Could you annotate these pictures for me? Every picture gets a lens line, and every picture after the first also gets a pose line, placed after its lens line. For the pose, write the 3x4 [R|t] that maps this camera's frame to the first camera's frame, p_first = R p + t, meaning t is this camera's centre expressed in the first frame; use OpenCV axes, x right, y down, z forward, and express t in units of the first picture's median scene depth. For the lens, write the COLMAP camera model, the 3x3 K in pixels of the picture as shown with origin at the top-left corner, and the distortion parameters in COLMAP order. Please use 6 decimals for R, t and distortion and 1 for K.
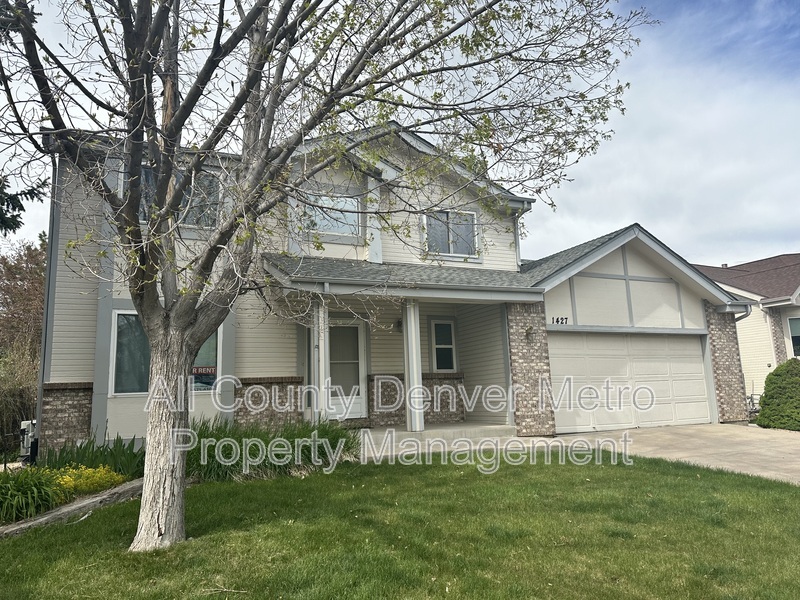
lens RADIAL K [[559.7, 0, 400.3], [0, 559.7, 296.1], [0, 0, 1]] dist [0.062125, -0.069727]
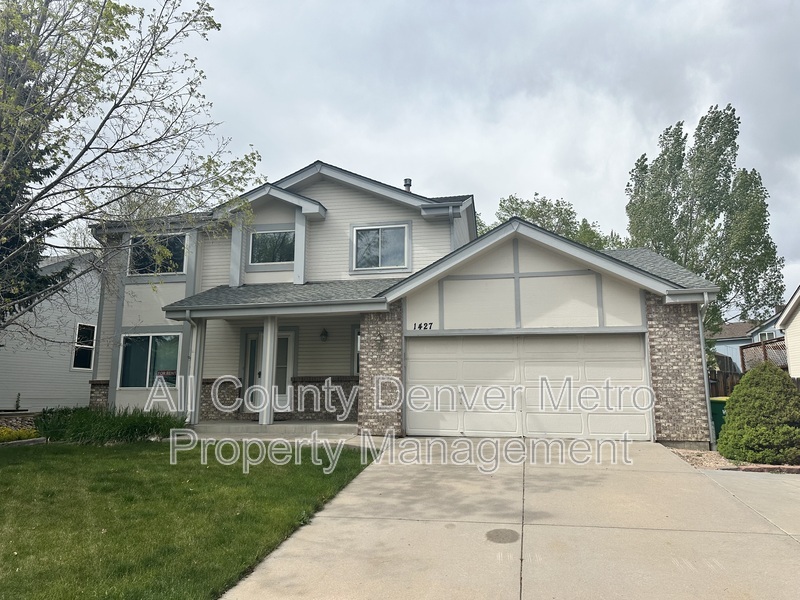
lens RADIAL K [[559.7, 0, 400.3], [0, 559.7, 296.1], [0, 0, 1]] dist [0.062125, -0.069727]
pose [[0.806240, -0.070518, -0.587371, 0.837095], [0.076031, 0.996988, -0.015333, 0.001228], [0.586683, -0.032296, 0.809173, 0.147780]]
